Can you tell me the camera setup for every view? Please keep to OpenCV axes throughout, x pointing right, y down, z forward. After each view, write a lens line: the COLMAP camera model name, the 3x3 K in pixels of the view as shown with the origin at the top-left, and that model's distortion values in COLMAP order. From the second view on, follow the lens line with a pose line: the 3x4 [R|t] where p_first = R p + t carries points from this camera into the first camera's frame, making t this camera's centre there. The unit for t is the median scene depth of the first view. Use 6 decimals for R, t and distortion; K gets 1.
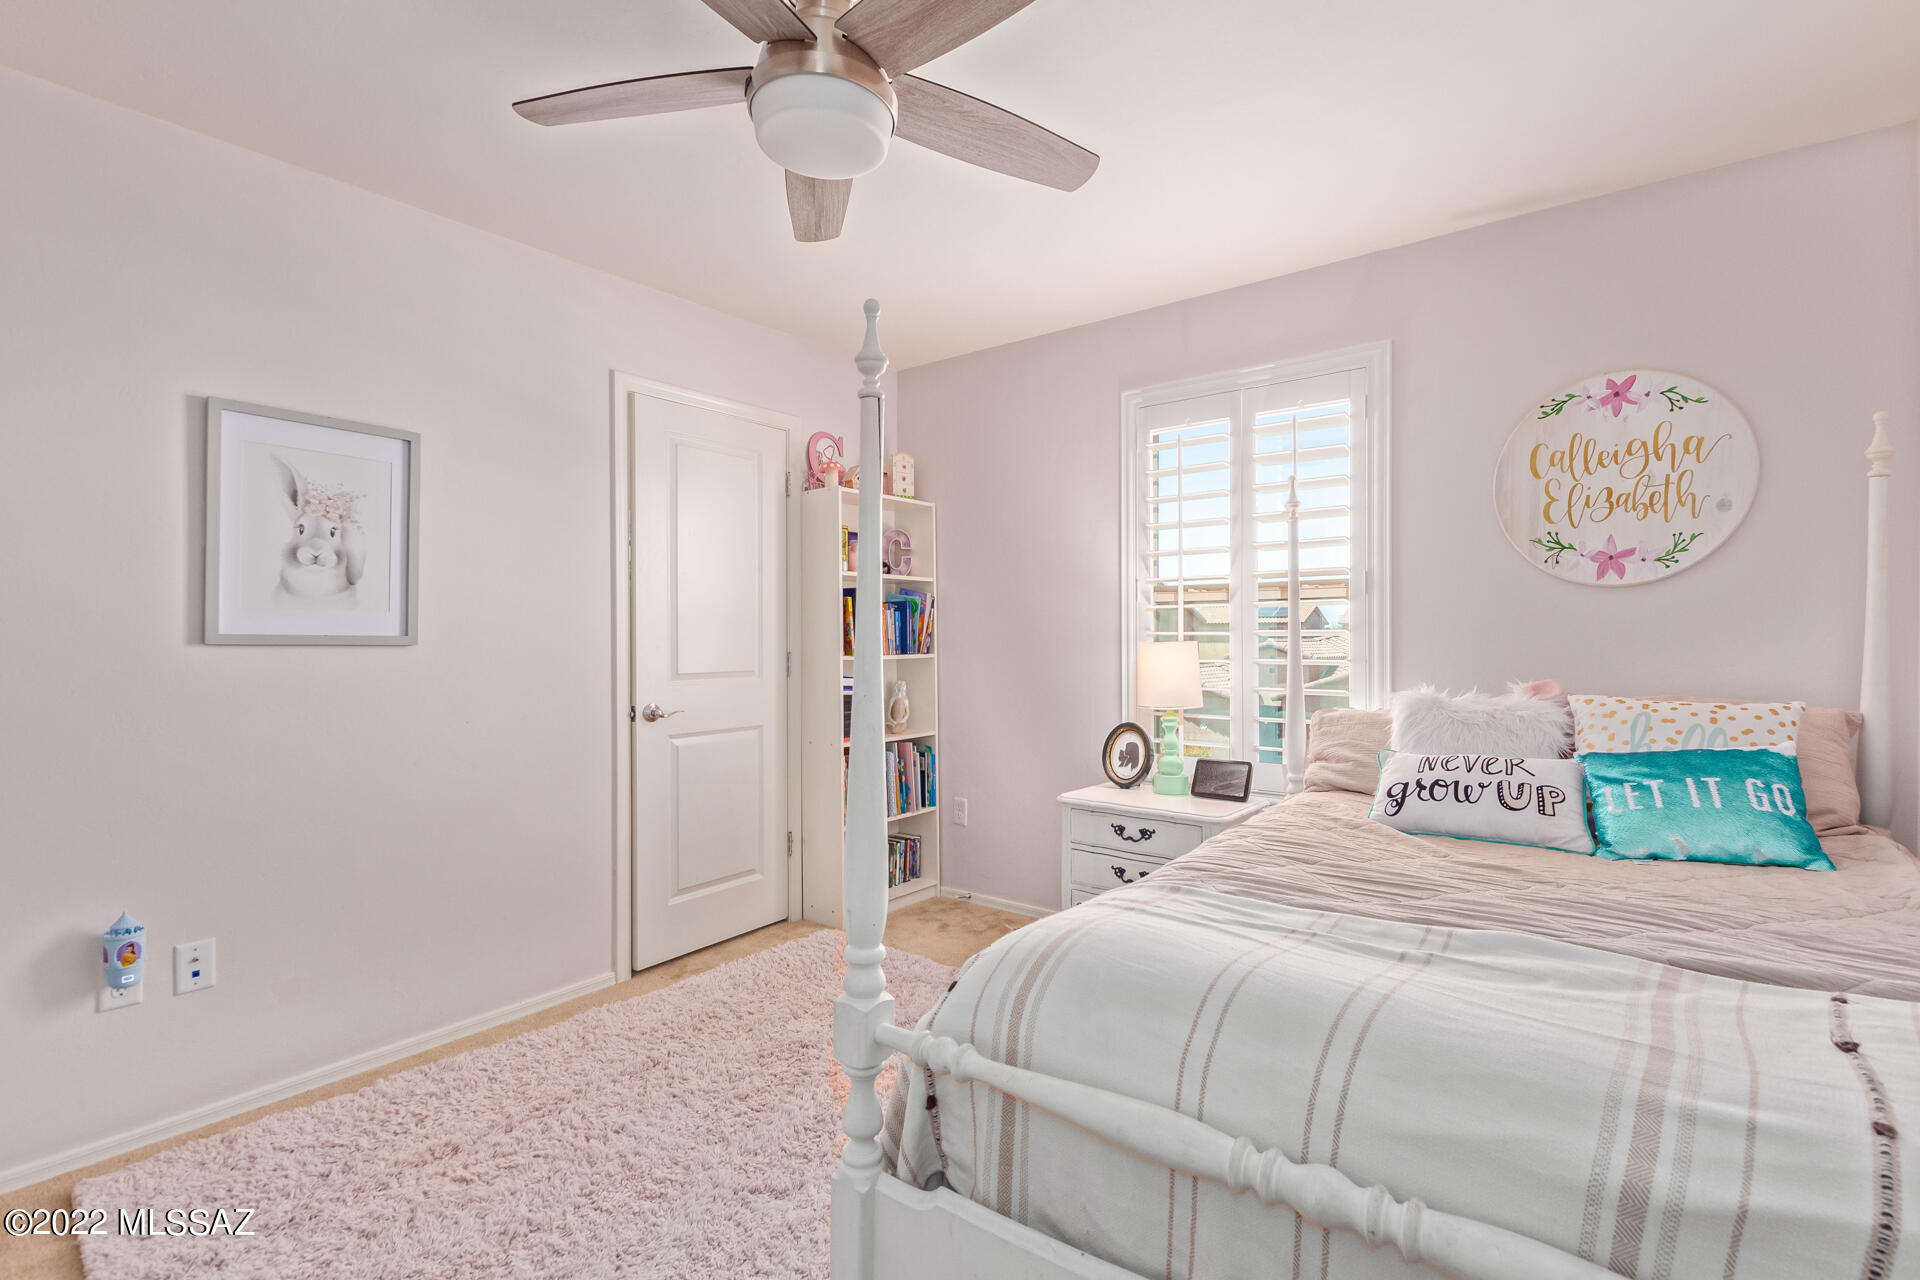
lens RADIAL K [[884.1, 0, 972.1], [0, 884.1, 637.2], [0, 0, 1]] dist [0.007701, -0.000387]
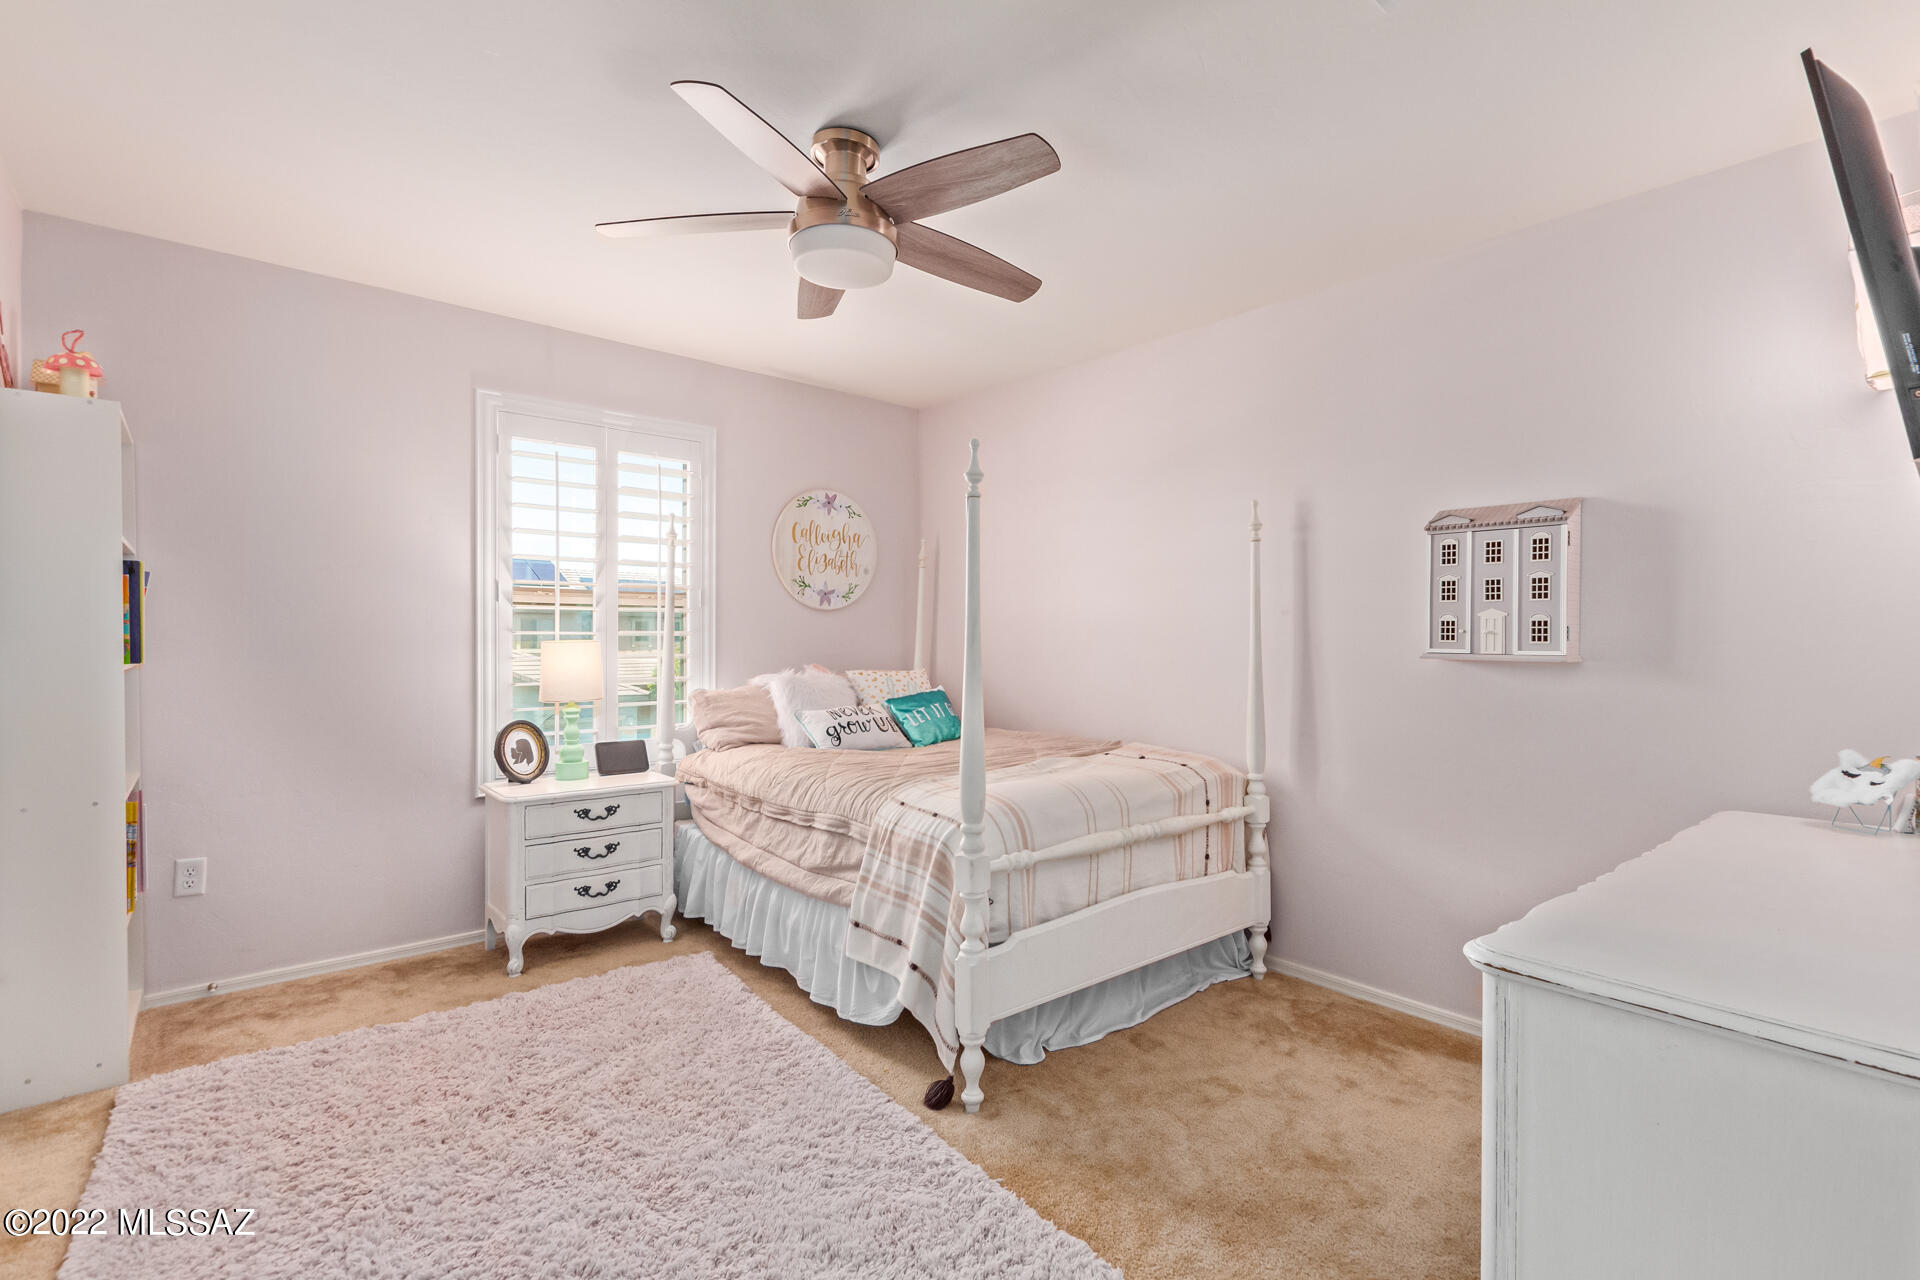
lens RADIAL K [[898.5, 0, 975.4], [0, 898.5, 627.8], [0, 0, 1]] dist [0.009129, -0.000368]
pose [[0.183222, 0.013158, 0.982984, -0.960768], [-0.006542, 0.999905, -0.012165, -0.001680], [-0.983050, -0.004201, 0.183291, 0.365175]]
